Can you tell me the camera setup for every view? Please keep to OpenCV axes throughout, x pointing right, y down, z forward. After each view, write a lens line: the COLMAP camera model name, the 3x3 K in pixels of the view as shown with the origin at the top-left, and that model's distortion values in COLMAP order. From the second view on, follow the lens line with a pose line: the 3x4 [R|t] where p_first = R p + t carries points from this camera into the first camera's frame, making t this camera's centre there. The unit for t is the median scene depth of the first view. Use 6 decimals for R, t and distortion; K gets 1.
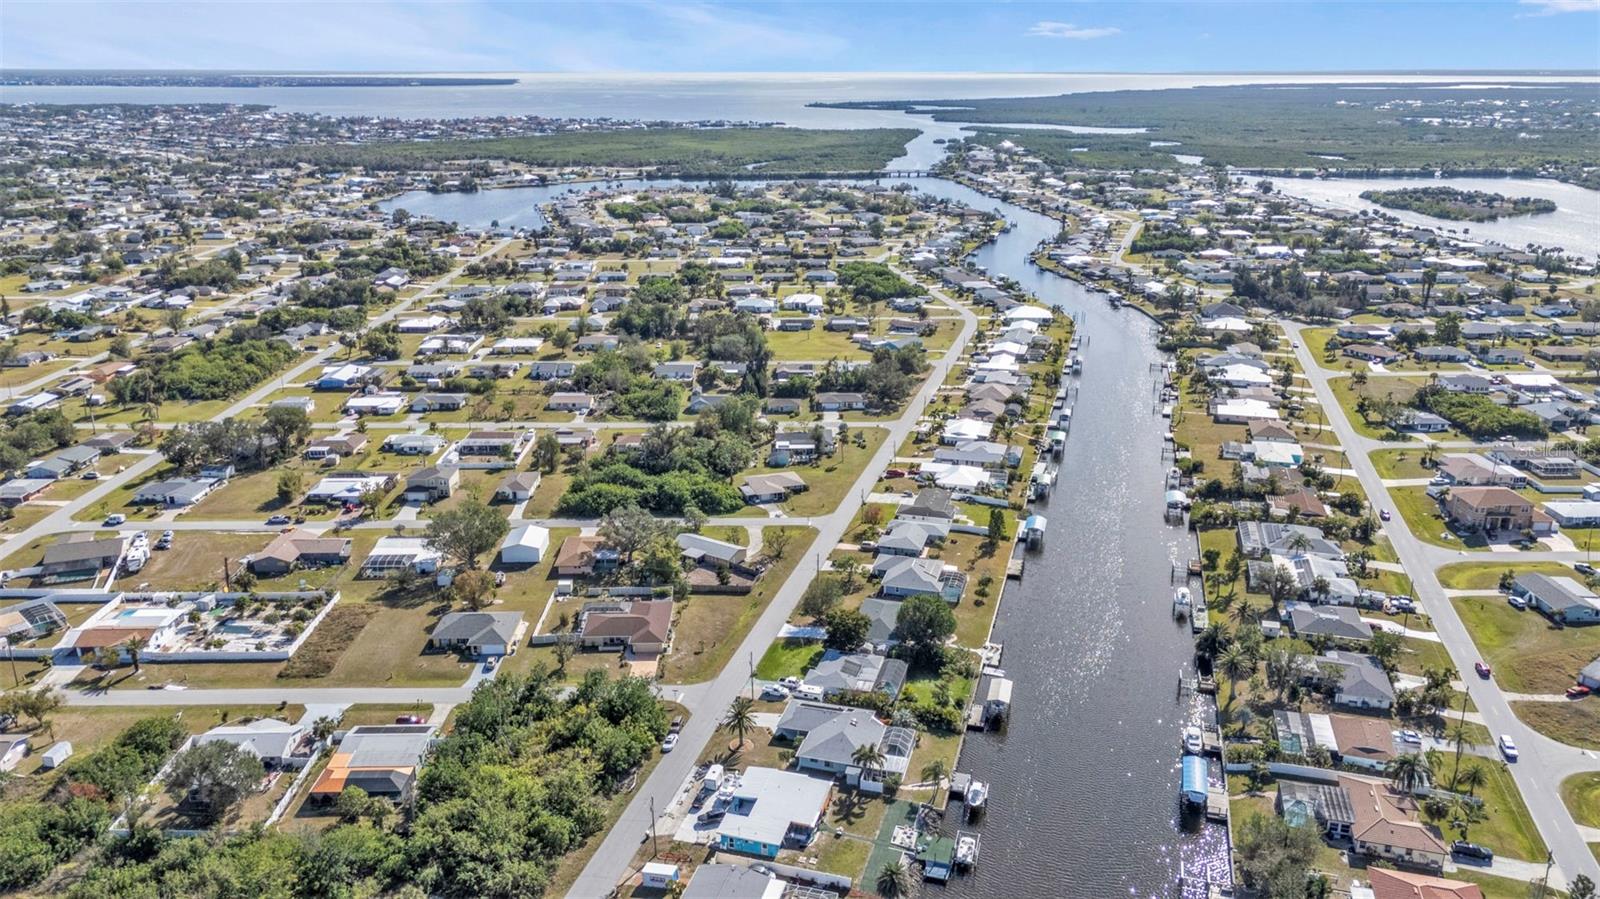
lens RADIAL K [[1170.0, 0, 800.9], [0, 1170.0, 455.7], [0, 0, 1]] dist [0.073903, -0.067327]
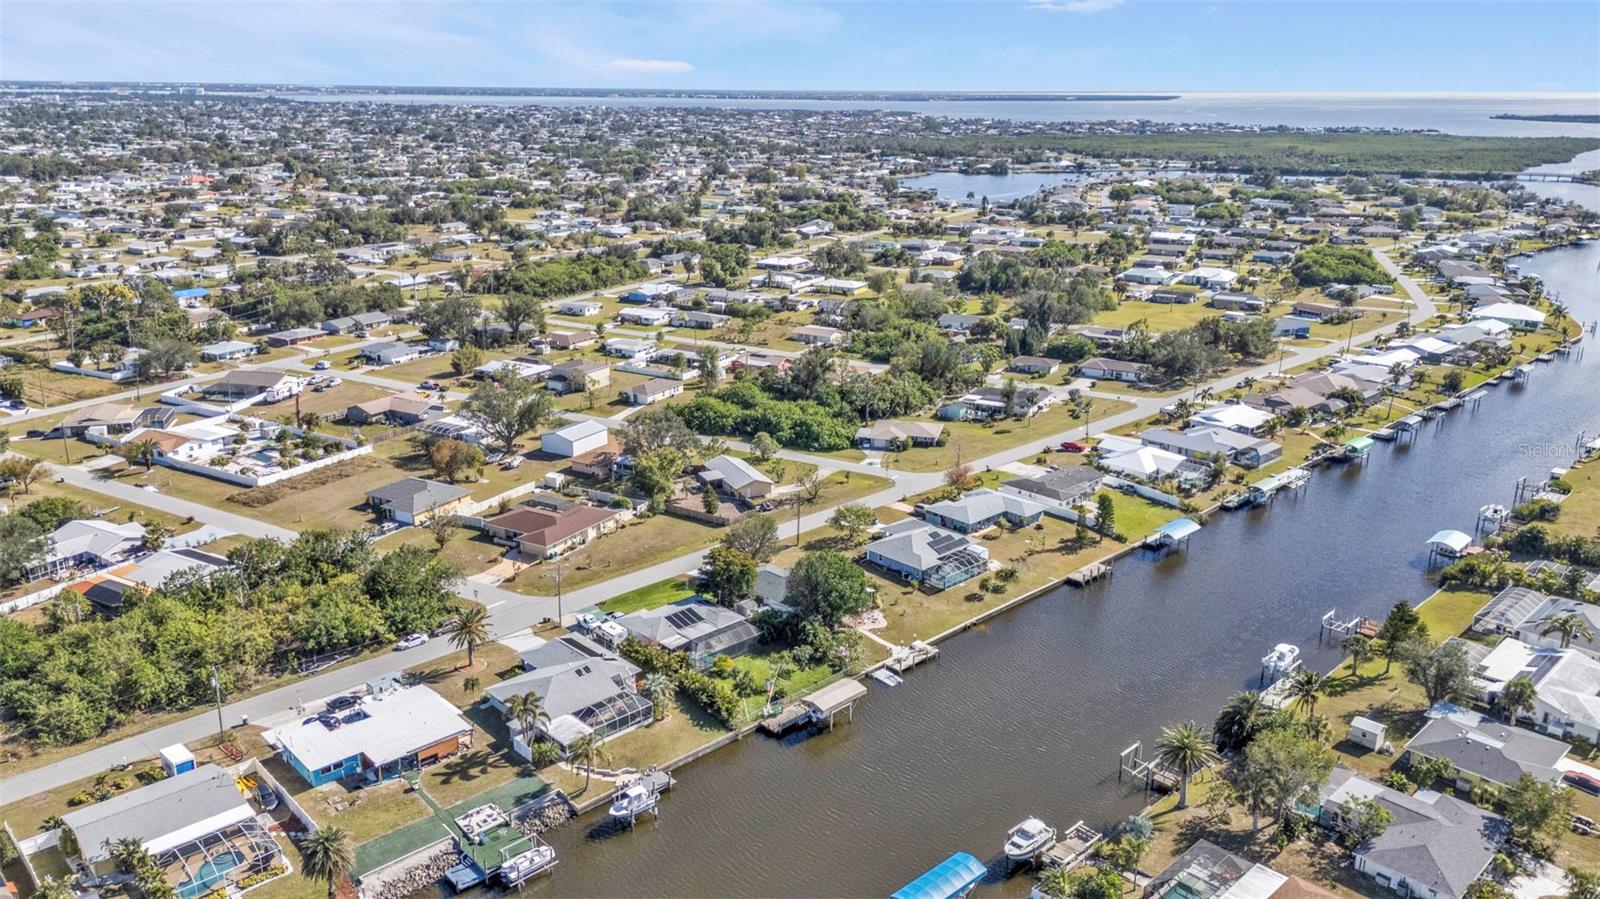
lens RADIAL K [[1170.0, 0, 800.9], [0, 1170.0, 455.7], [0, 0, 1]] dist [0.073903, -0.067327]
pose [[0.860766, 0.158973, -0.483538, 0.306602], [-0.167084, 0.985584, 0.026598, 0.030518], [0.480795, 0.057897, 0.874919, 0.248968]]
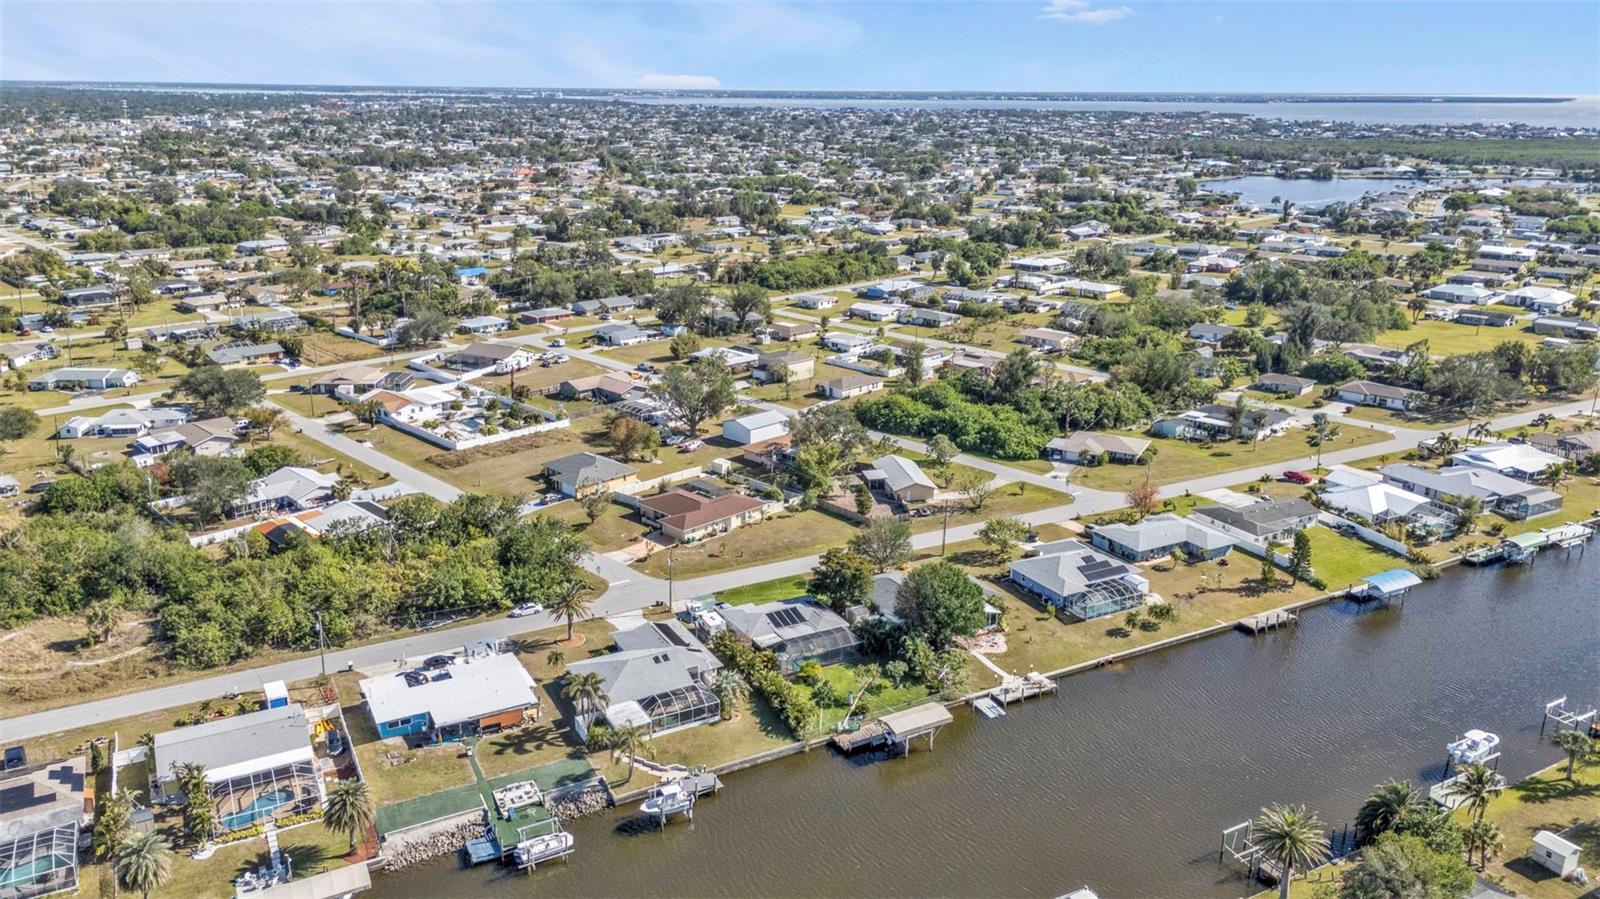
lens RADIAL K [[1170.0, 0, 800.9], [0, 1170.0, 455.7], [0, 0, 1]] dist [0.073903, -0.067327]
pose [[0.700574, 0.219582, -0.678955, 0.348396], [-0.232272, 0.969833, 0.073987, 0.019283], [0.674719, 0.105869, 0.730442, 0.315029]]
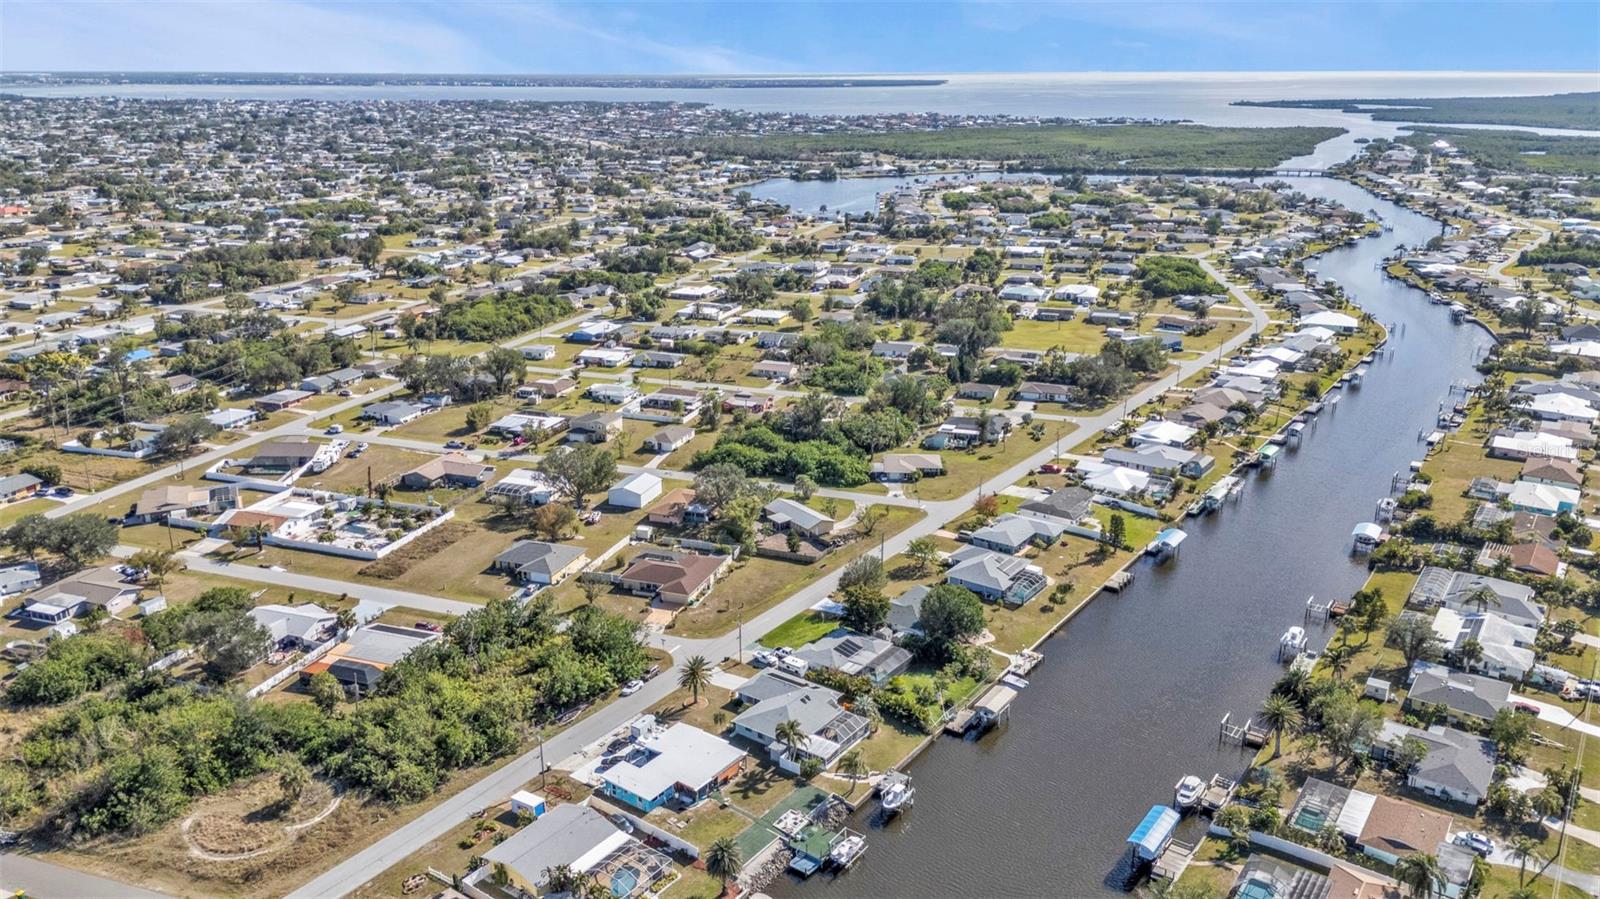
lens RADIAL K [[1170.0, 0, 800.9], [0, 1170.0, 455.7], [0, 0, 1]] dist [0.073903, -0.067327]
pose [[0.939677, 0.106798, -0.324963, 0.198976], [-0.107353, 0.994088, 0.016278, 0.011185], [0.324780, 0.019590, 0.945587, 0.065419]]
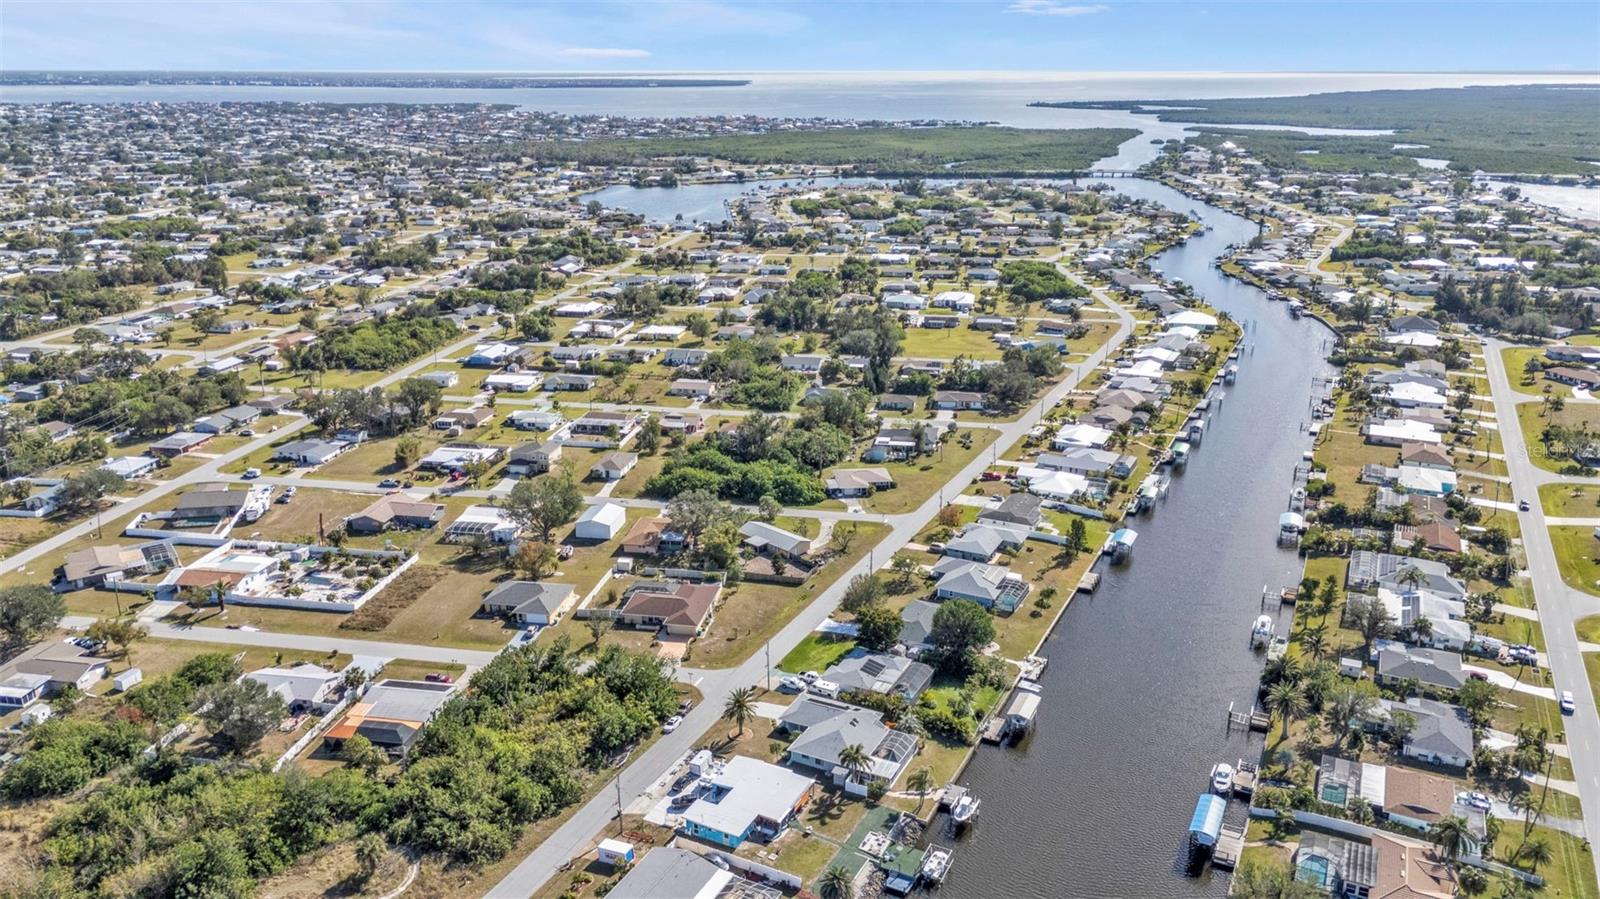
lens RADIAL K [[1170.0, 0, 800.9], [0, 1170.0, 455.7], [0, 0, 1]] dist [0.073903, -0.067327]
pose [[0.982529, 0.057975, -0.176852, 0.098151], [-0.058129, 0.998300, 0.004316, 0.003326], [0.176801, 0.006040, 0.984228, 0.021462]]
